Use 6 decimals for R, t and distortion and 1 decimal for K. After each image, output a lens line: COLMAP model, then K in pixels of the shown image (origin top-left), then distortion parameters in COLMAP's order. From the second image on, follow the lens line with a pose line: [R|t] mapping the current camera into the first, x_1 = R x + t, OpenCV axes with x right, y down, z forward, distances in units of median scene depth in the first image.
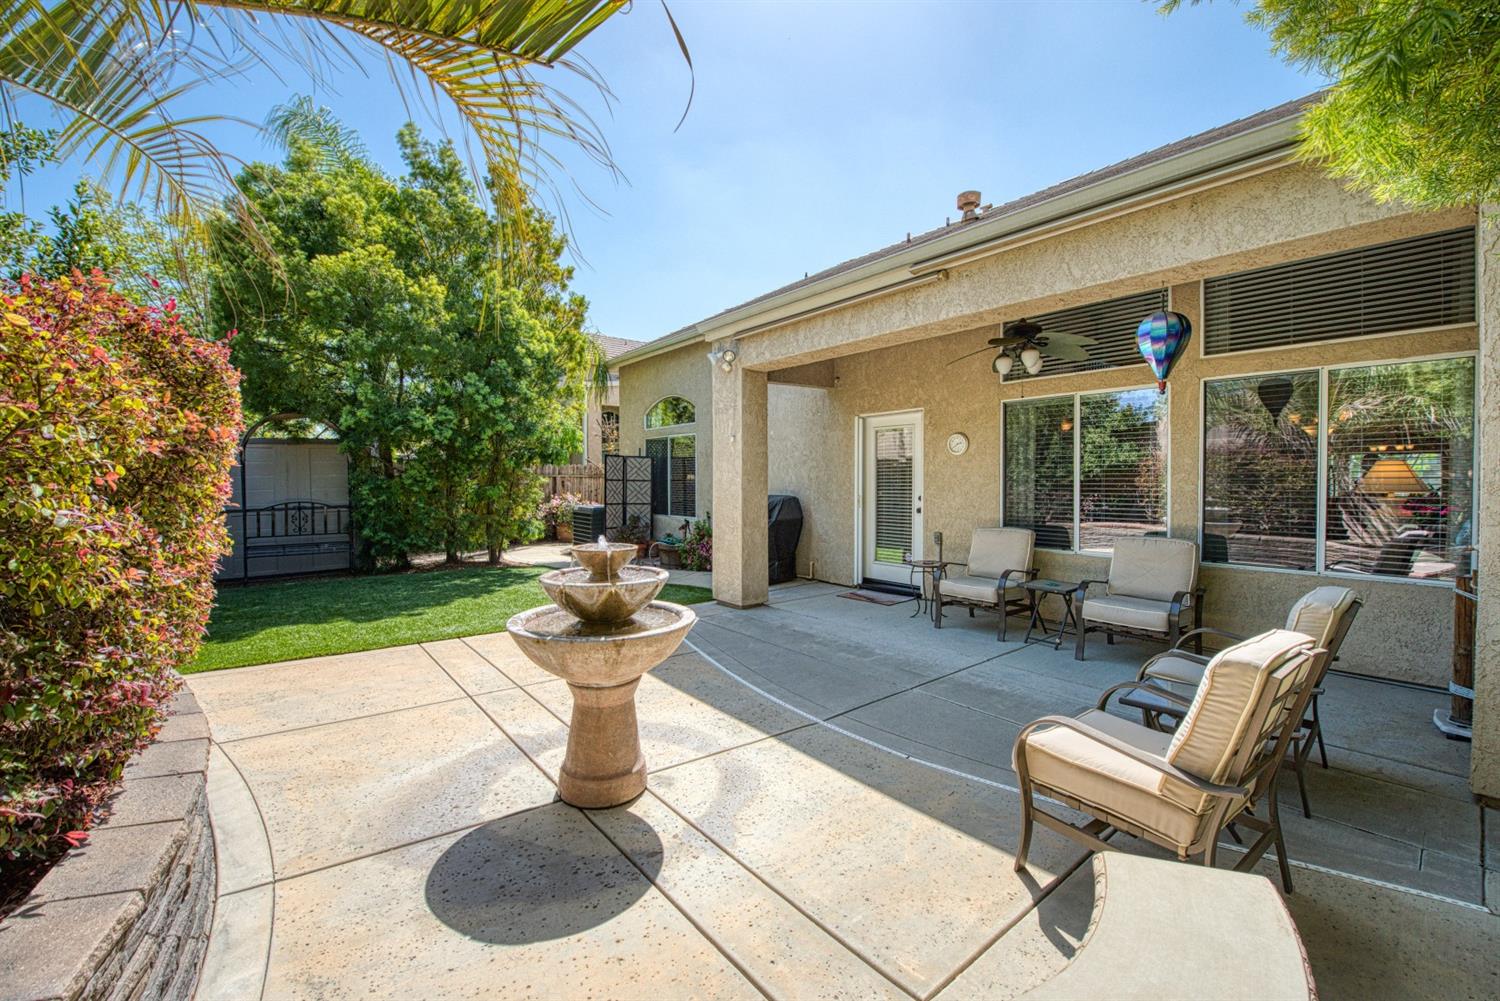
lens RADIAL K [[594.2, 0, 754.6], [0, 594.2, 484.3], [0, 0, 1]] dist [-0.007107, -0.000349]
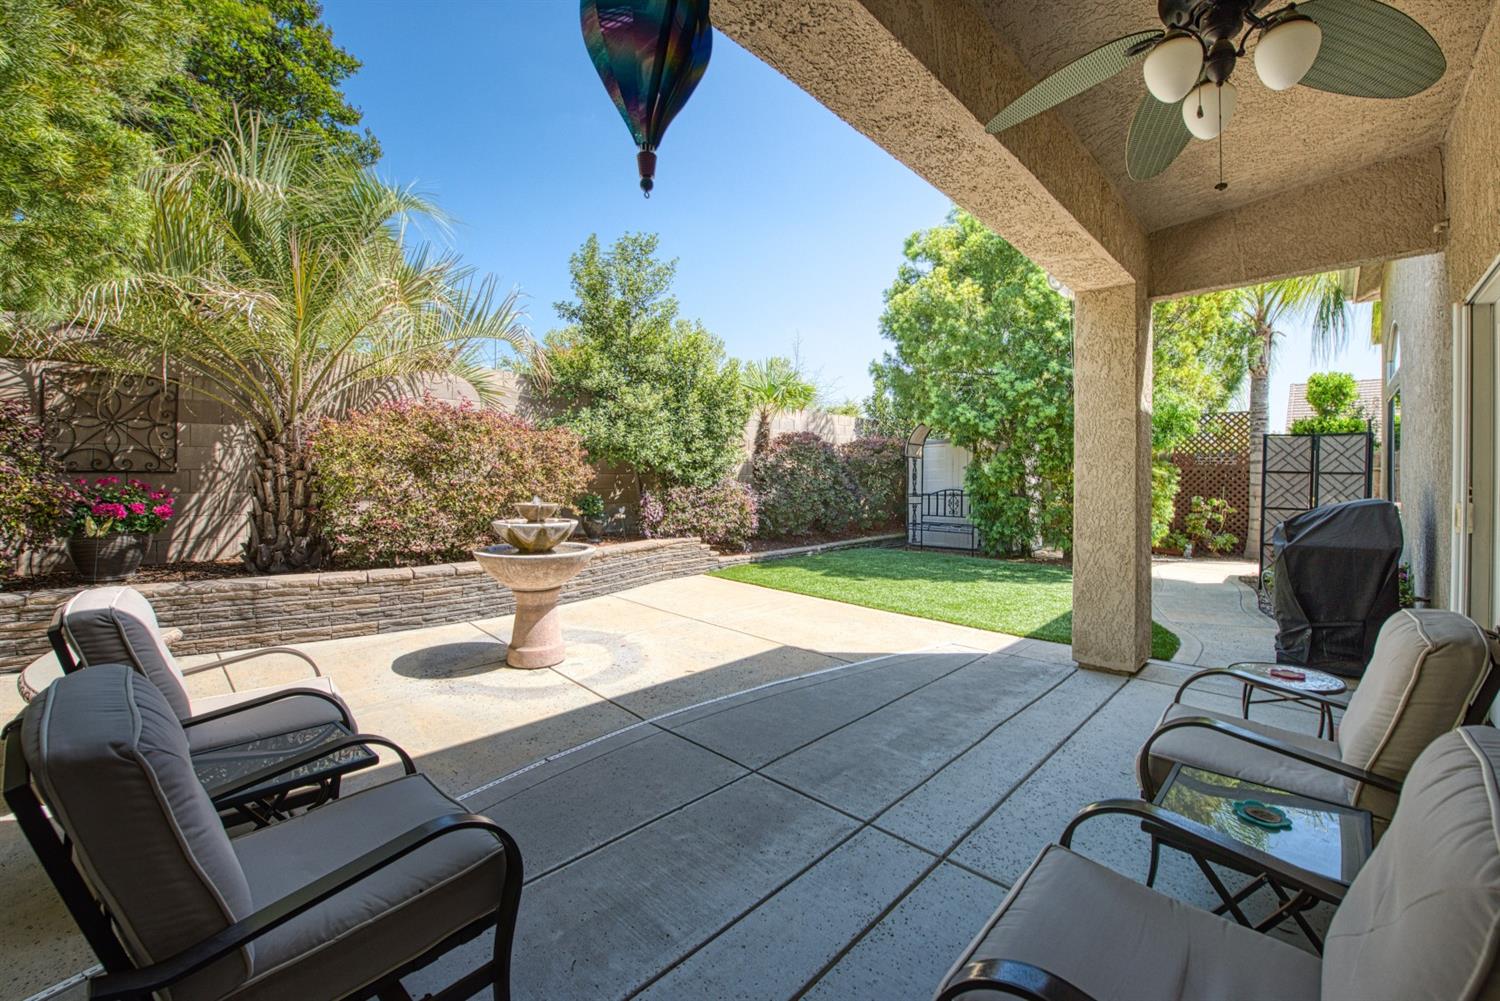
lens RADIAL K [[624.9, 0, 767.8], [0, 624.9, 474.7], [0, 0, 1]] dist [-0.012003, -0.000180]
pose [[0.129959, -0.000650, -0.991519, 0.929352], [-0.014085, 0.999898, -0.002501, 0.015333], [0.991419, 0.014291, 0.129936, 0.896225]]
